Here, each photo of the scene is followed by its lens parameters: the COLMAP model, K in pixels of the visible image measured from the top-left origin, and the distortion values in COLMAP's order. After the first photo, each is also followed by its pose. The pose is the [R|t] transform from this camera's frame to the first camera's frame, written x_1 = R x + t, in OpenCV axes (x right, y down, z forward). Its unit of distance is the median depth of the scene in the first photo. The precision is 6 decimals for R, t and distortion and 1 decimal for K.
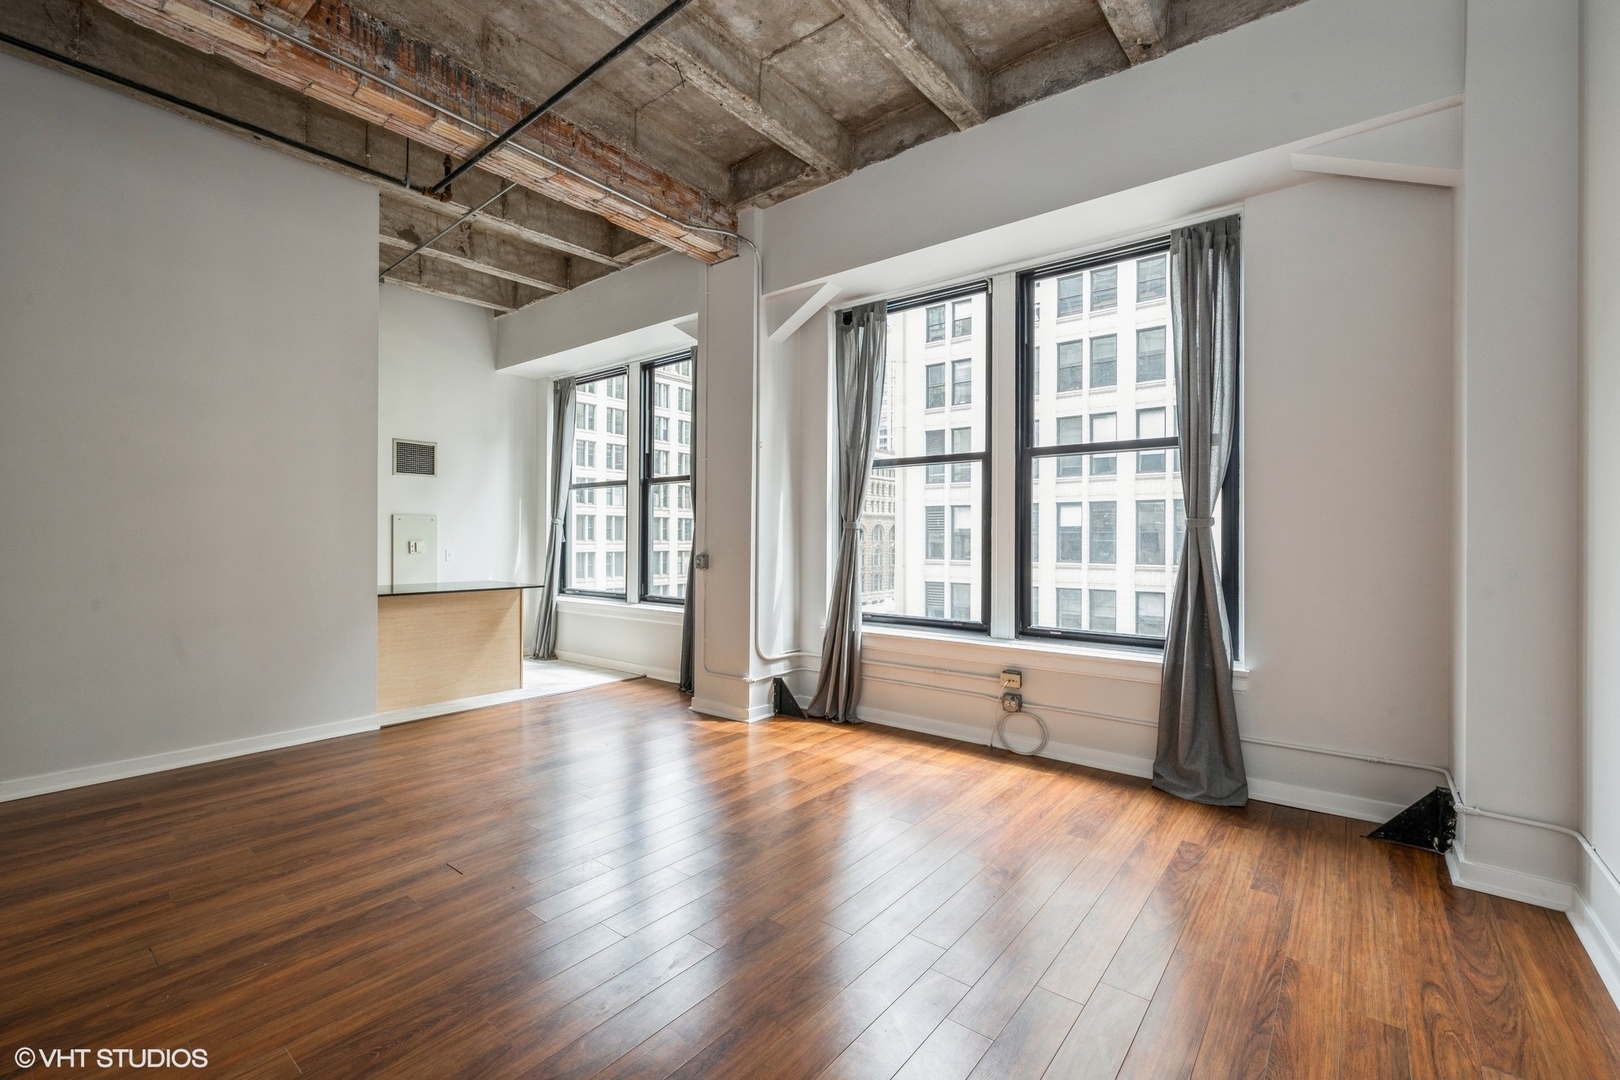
lens RADIAL K [[682.8, 0, 814.3], [0, 682.8, 538.6], [0, 0, 1]] dist [0.000518, 0.000155]
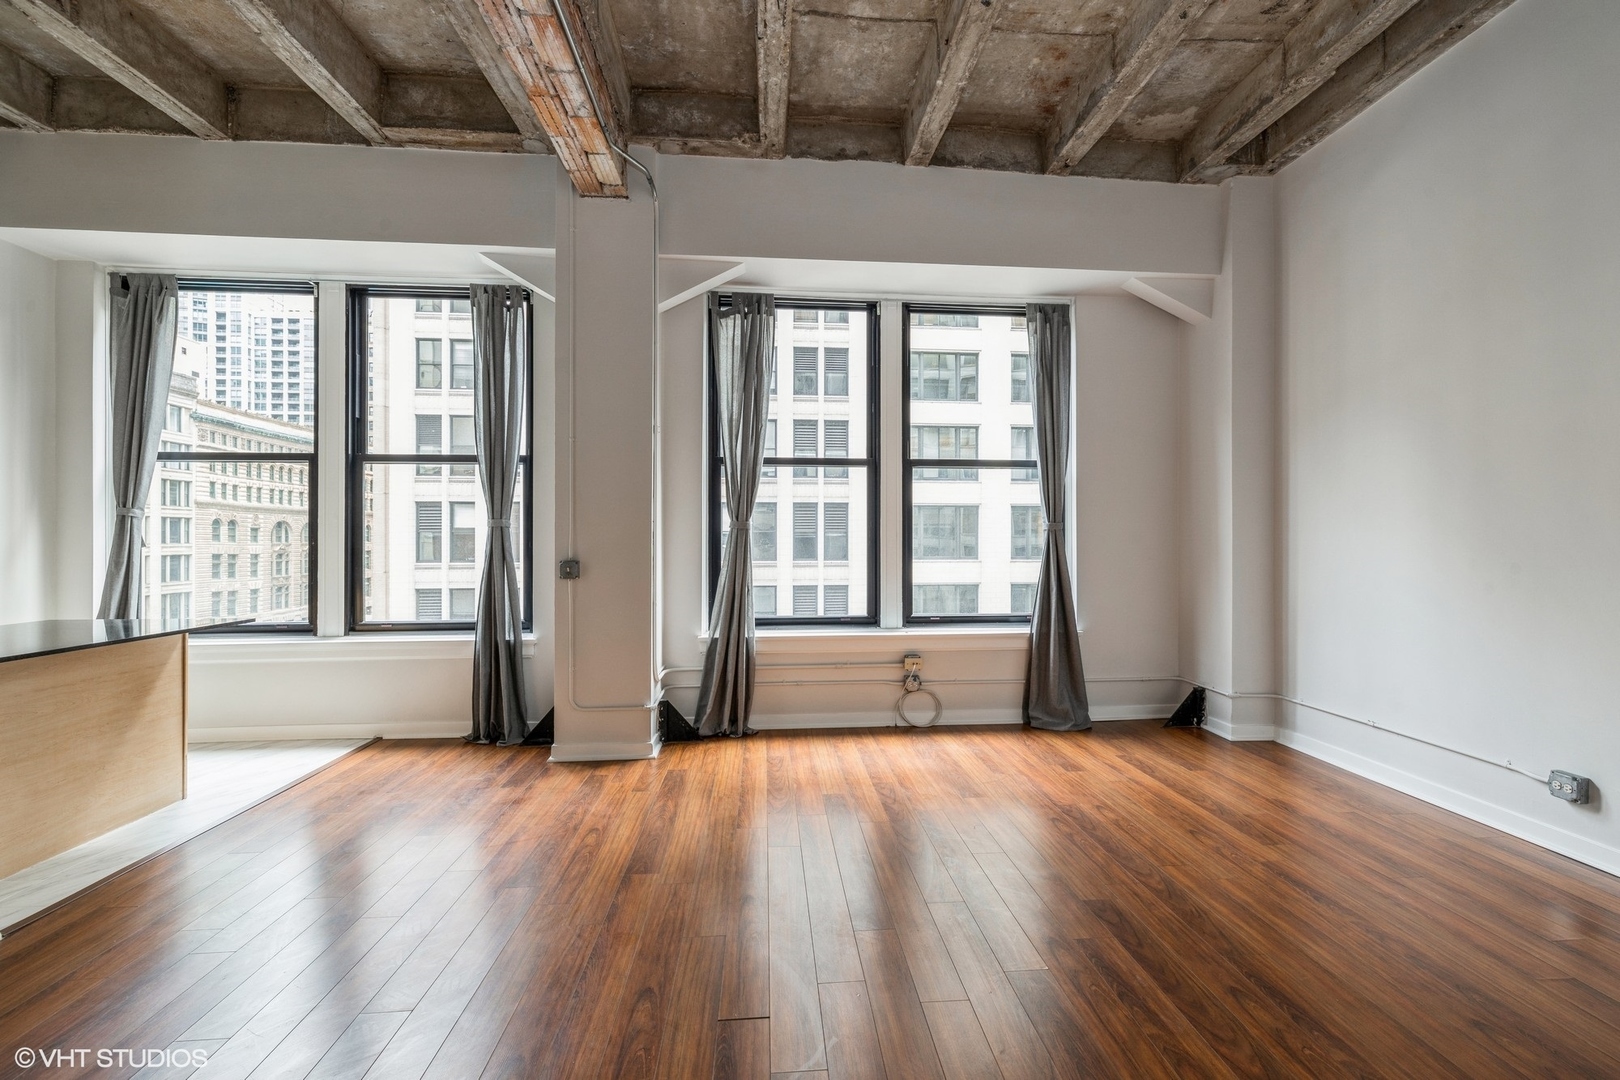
lens RADIAL K [[681.9, 0, 817.9], [0, 681.9, 538.9], [0, 0, 1]] dist [0.000051, 0.000024]
pose [[0.730959, -0.004281, 0.682408, -0.557750], [0.003526, 0.999991, 0.002497, -0.002499], [-0.682412, 0.000581, 0.730967, 0.263269]]
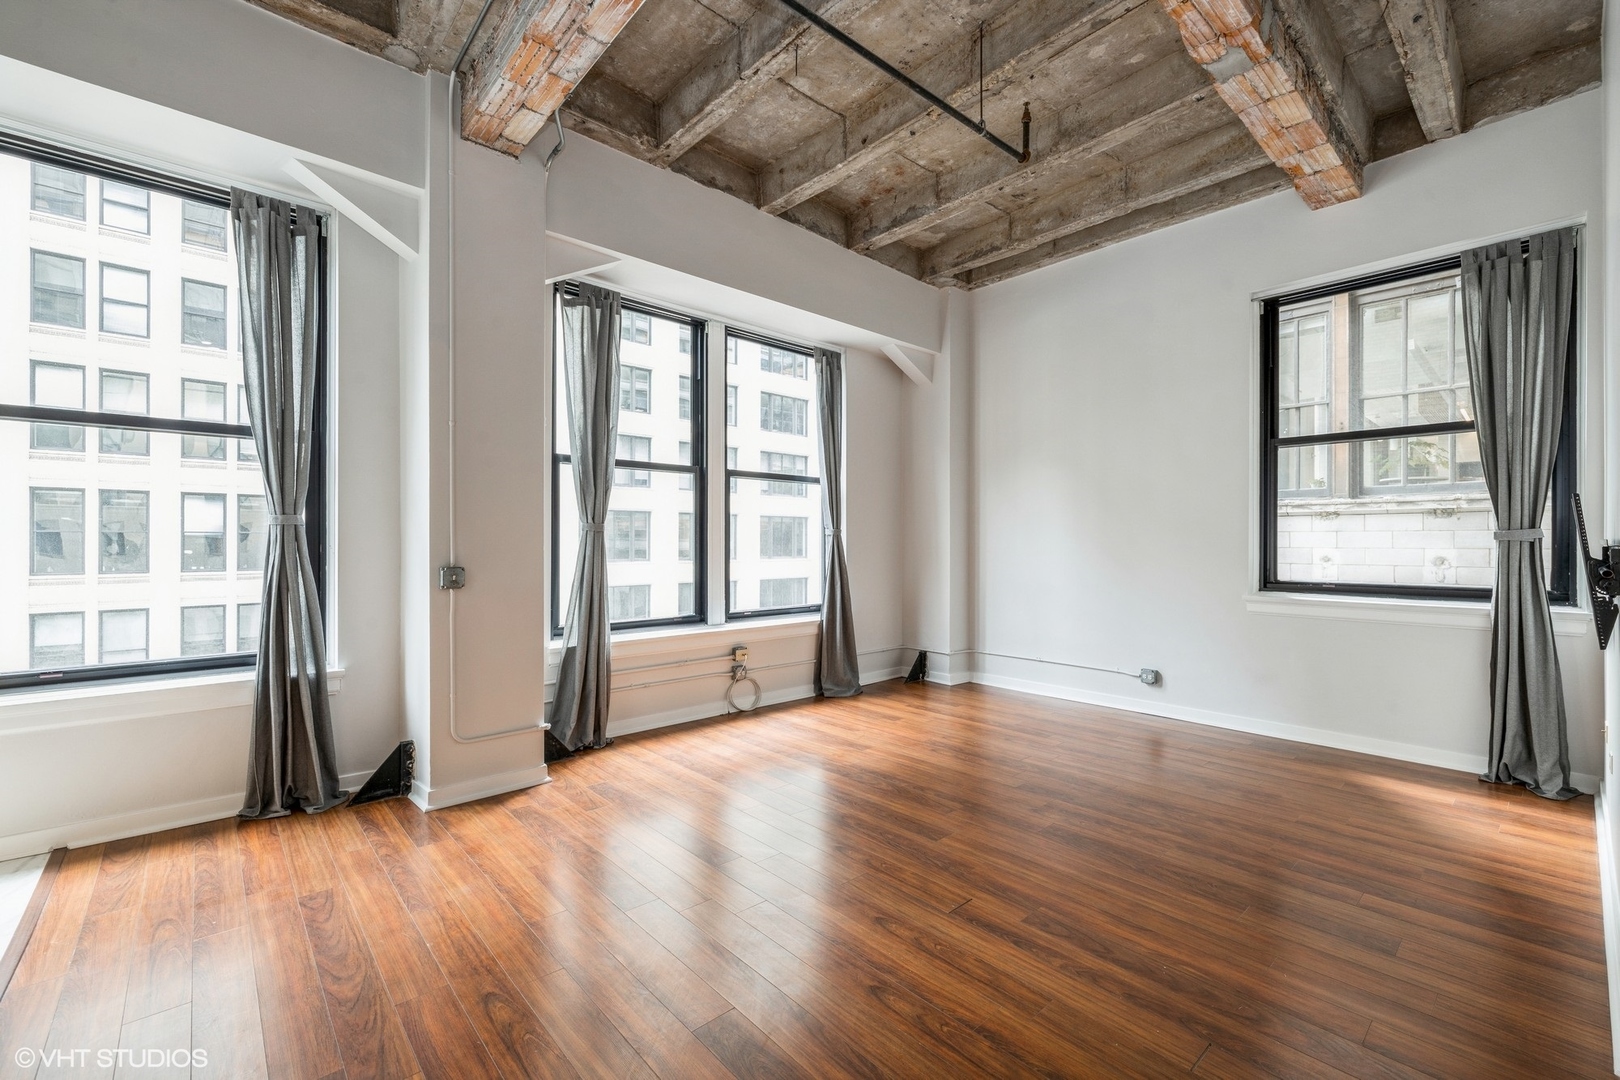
lens RADIAL K [[680.1, 0, 817.6], [0, 680.1, 542.8], [0, 0, 1]] dist [-0.001287, -0.000016]
pose [[0.159536, -0.004499, 0.987182, -0.860791], [-0.000830, 0.999989, 0.004691, -0.003788], [-0.987192, -0.001568, 0.159530, 0.618498]]
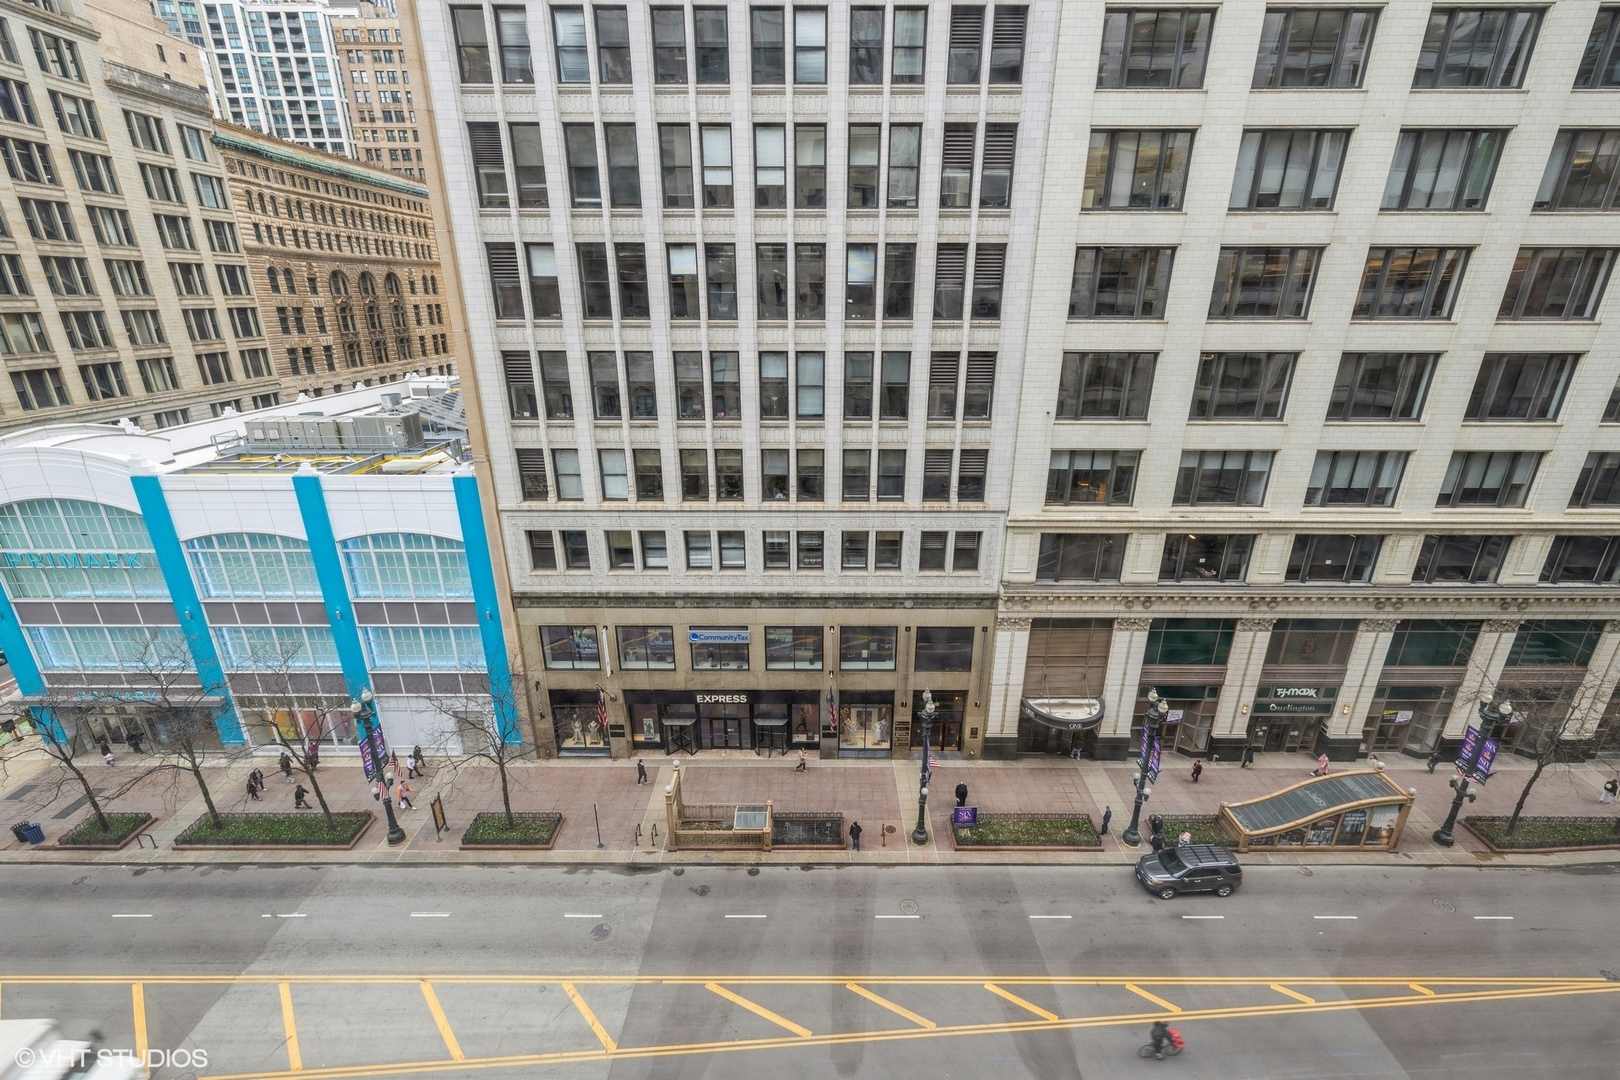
lens RADIAL K [[686.2, 0, 811.0], [0, 686.2, 548.8], [0, 0, 1]] dist [-0.000142, -0.000090]
pose [[0.791393, -0.215780, 0.571958, -0.505595], [0.001012, 0.936091, 0.351756, 0.012094], [-0.611307, -0.277798, 0.741035, 1.713907]]
